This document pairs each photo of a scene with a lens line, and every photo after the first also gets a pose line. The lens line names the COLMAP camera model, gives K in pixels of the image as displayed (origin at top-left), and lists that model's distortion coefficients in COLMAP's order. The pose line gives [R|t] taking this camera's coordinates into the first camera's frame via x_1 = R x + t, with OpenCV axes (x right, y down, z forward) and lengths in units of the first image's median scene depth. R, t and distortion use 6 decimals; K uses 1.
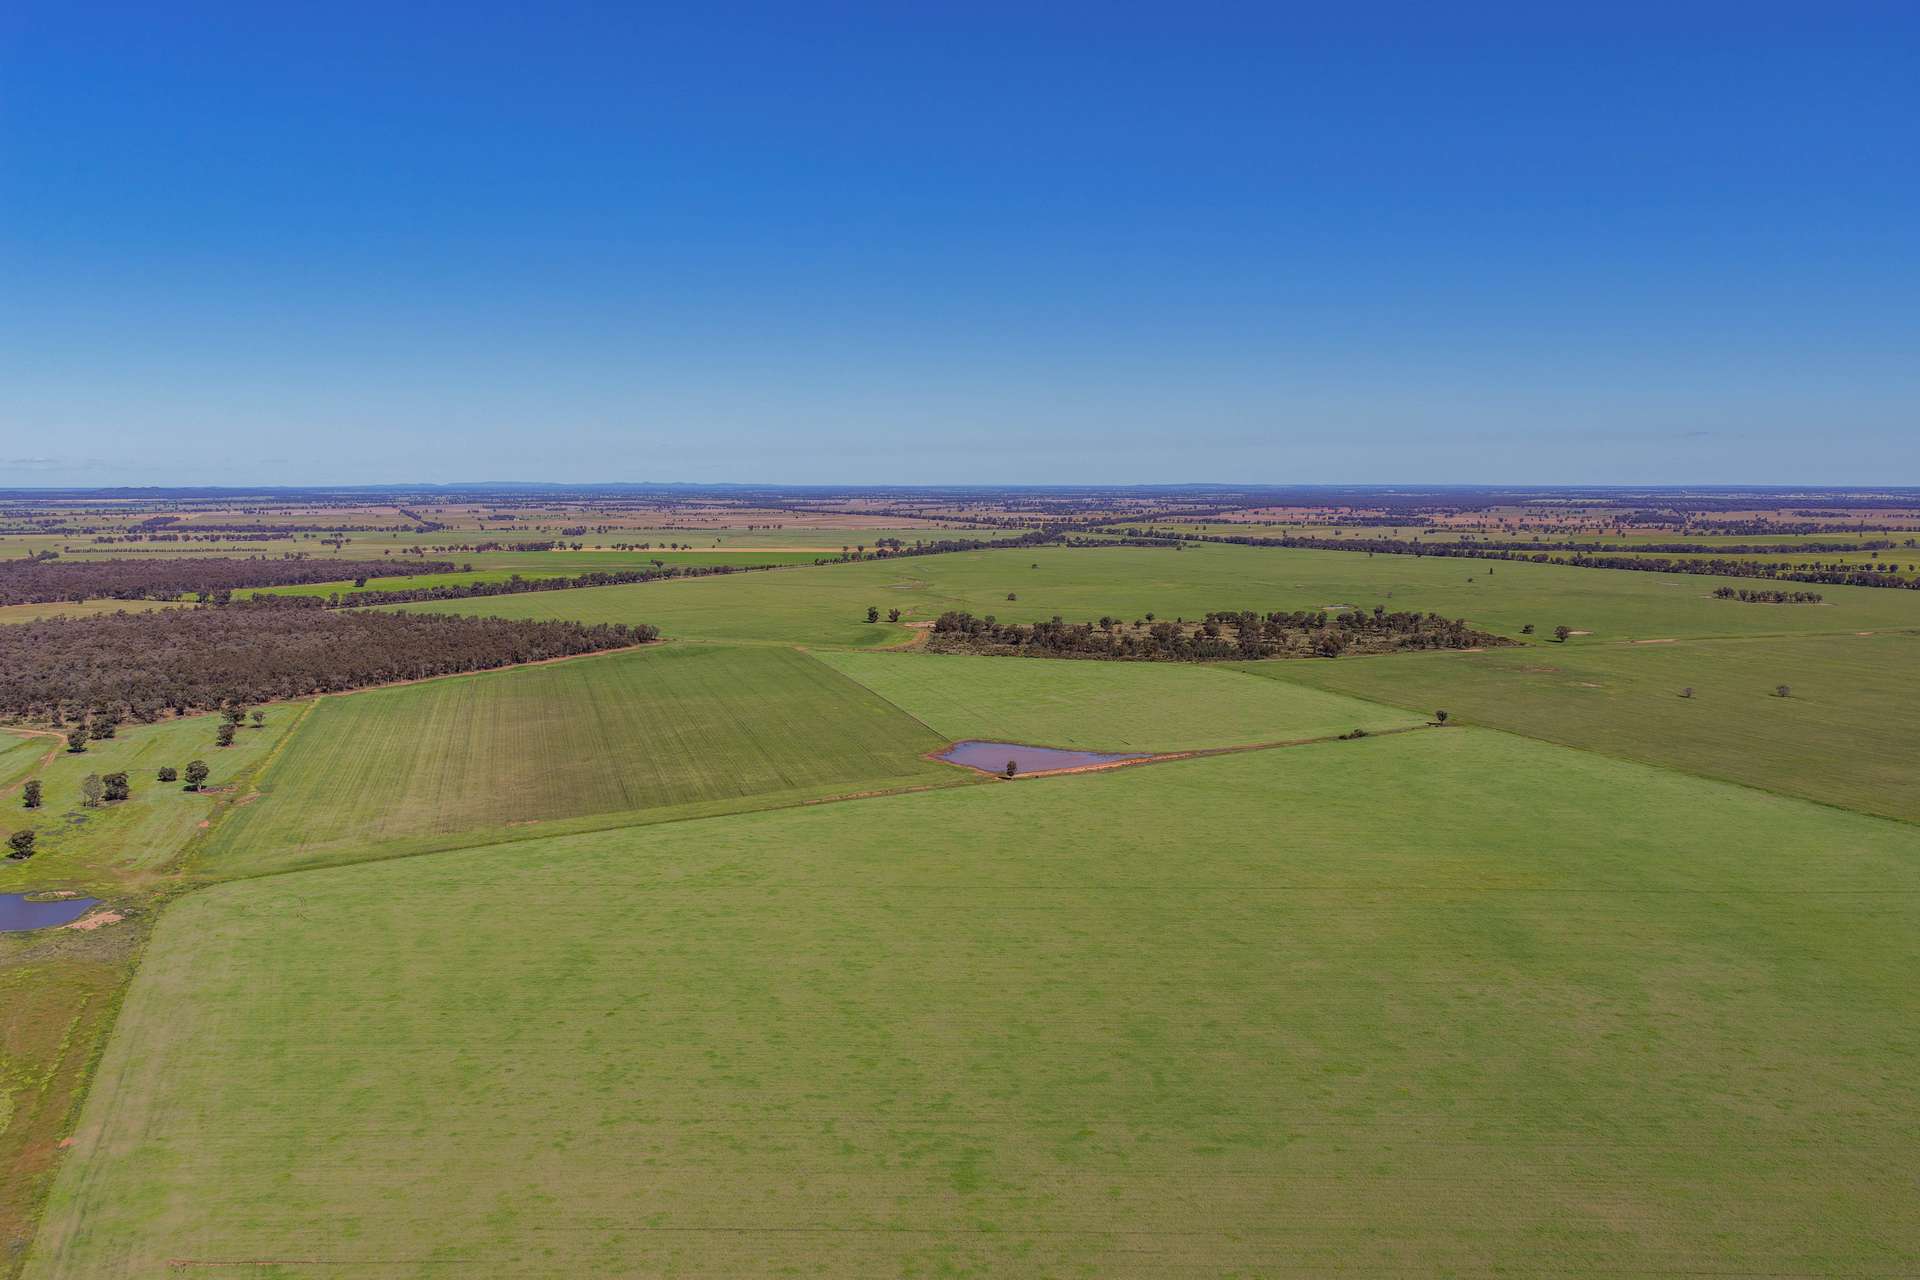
lens RADIAL K [[1591.2, 0, 960.0], [0, 1591.2, 640.0], [0, 0, 1]] dist [-0.008872, 0.031368]
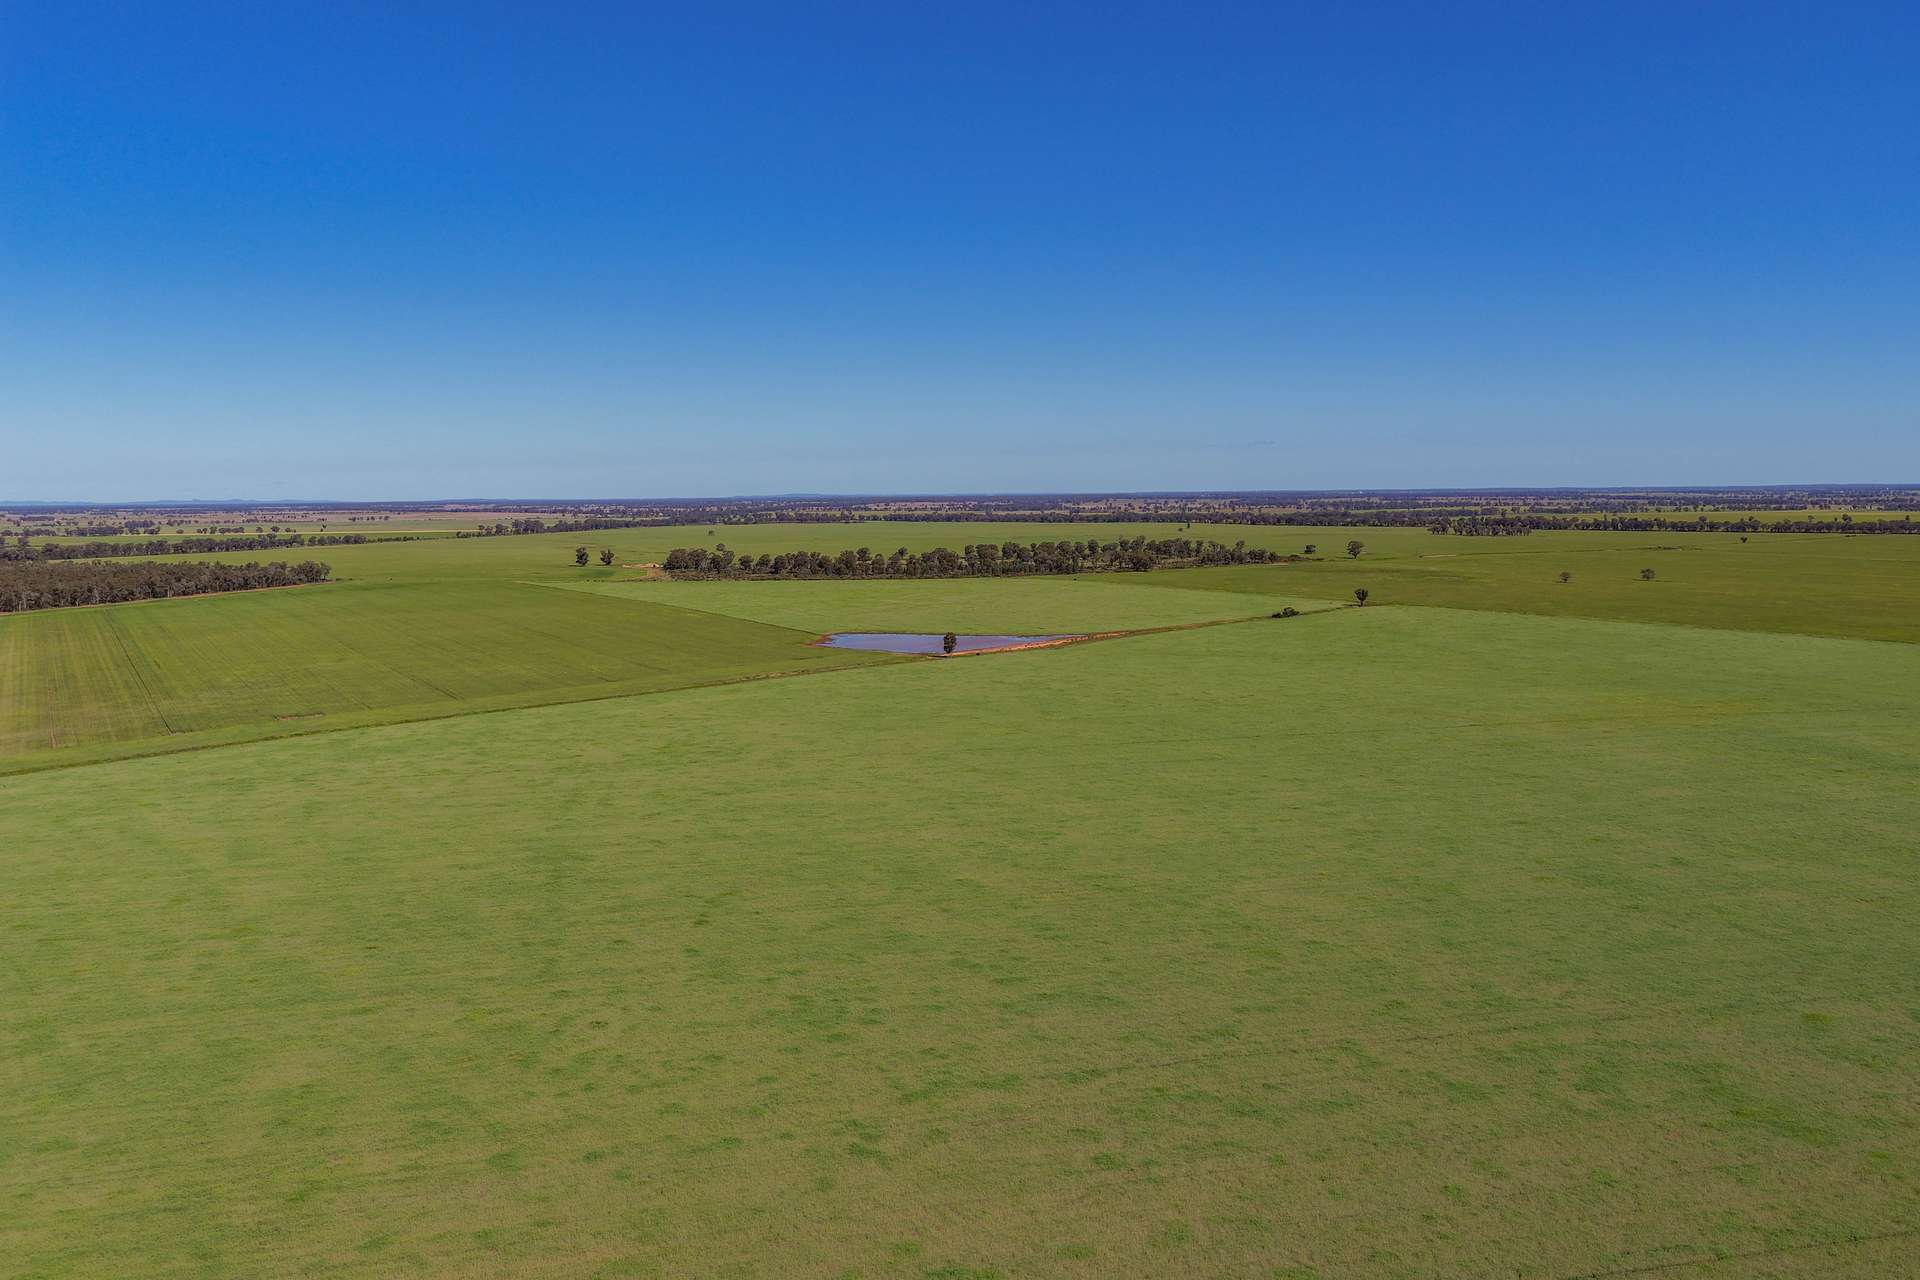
lens RADIAL K [[1591.2, 0, 960.0], [0, 1591.2, 640.0], [0, 0, 1]] dist [-0.008872, 0.031368]
pose [[0.967850, -0.033096, 0.249342, -0.292623], [0.035436, 0.999360, -0.004901, 0.160886], [-0.249021, 0.013579, 0.968403, 0.506897]]
